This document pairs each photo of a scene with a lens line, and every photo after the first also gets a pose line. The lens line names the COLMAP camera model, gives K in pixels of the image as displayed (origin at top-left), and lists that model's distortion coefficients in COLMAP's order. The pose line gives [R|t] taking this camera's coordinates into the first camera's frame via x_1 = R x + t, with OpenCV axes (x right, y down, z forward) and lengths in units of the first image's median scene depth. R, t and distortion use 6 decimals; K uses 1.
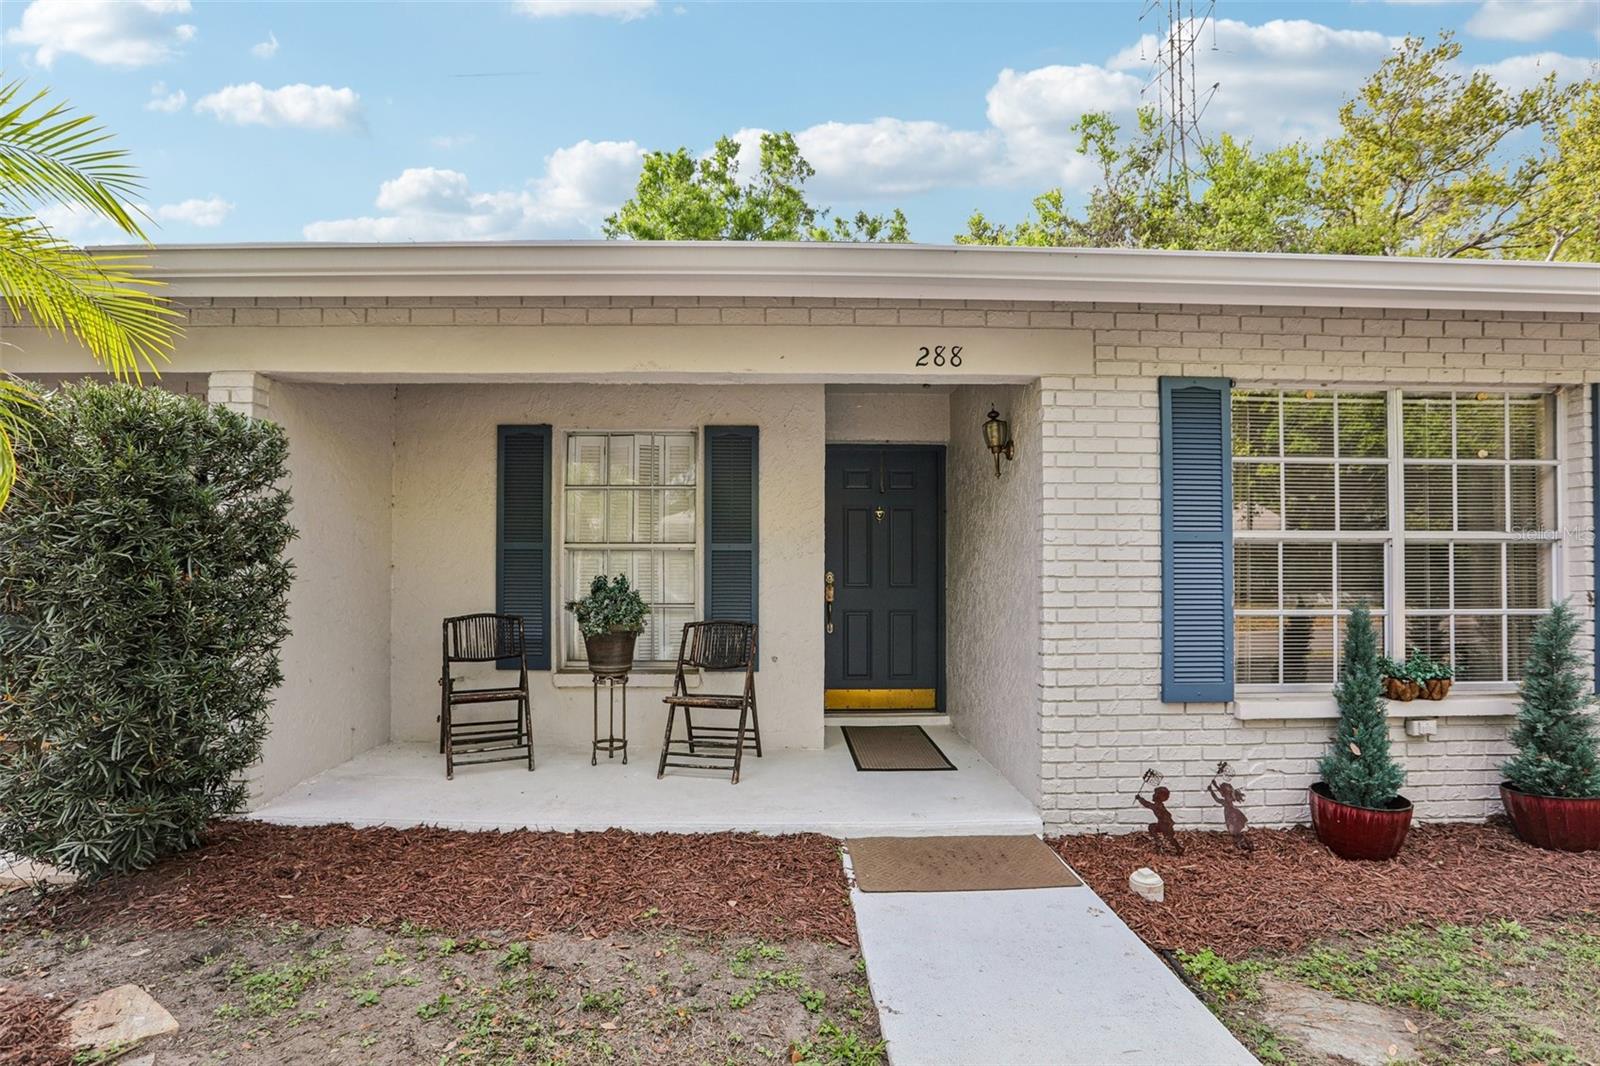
lens RADIAL K [[746.9, 0, 799.8], [0, 746.9, 547.4], [0, 0, 1]] dist [-0.024721, 0.000295]
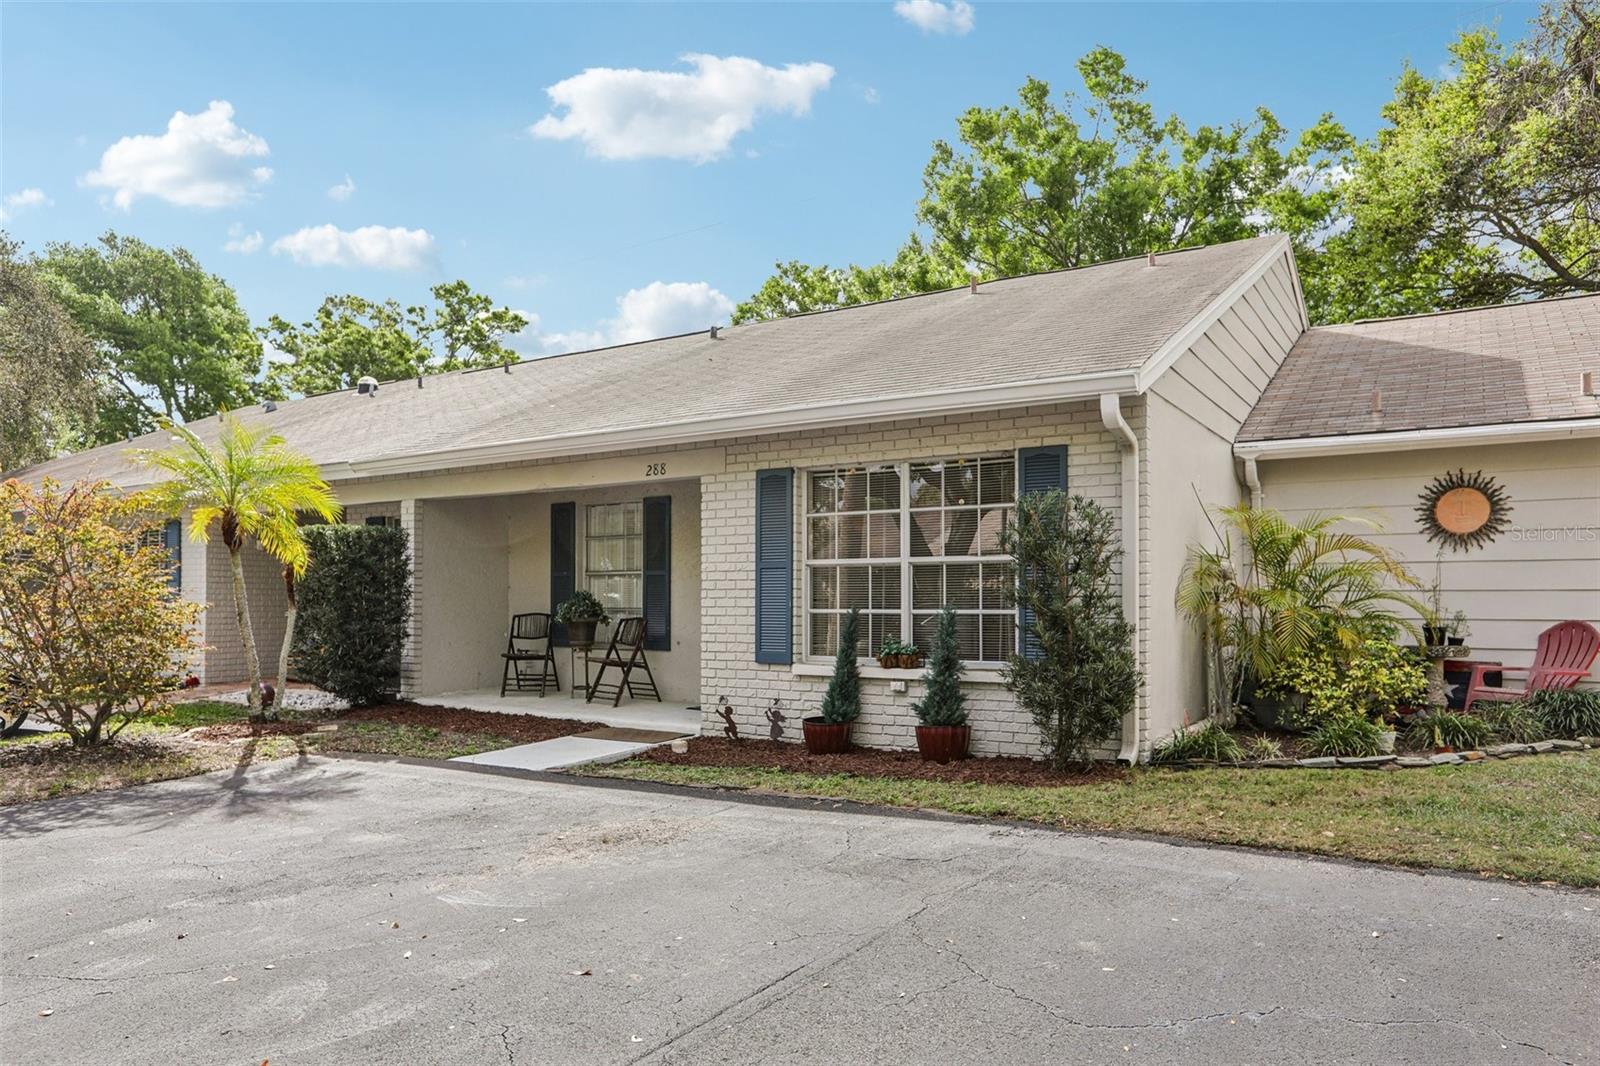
lens RADIAL K [[1110.9, 0, 800.0], [0, 1110.9, 533.0], [0, 0, 1]] dist [0.002062, 0.000173]
pose [[0.817375, -0.036655, -0.574939, 2.022886], [0.026166, 0.999306, -0.026511, -0.018322], [0.575512, 0.006626, 0.817767, -1.015890]]
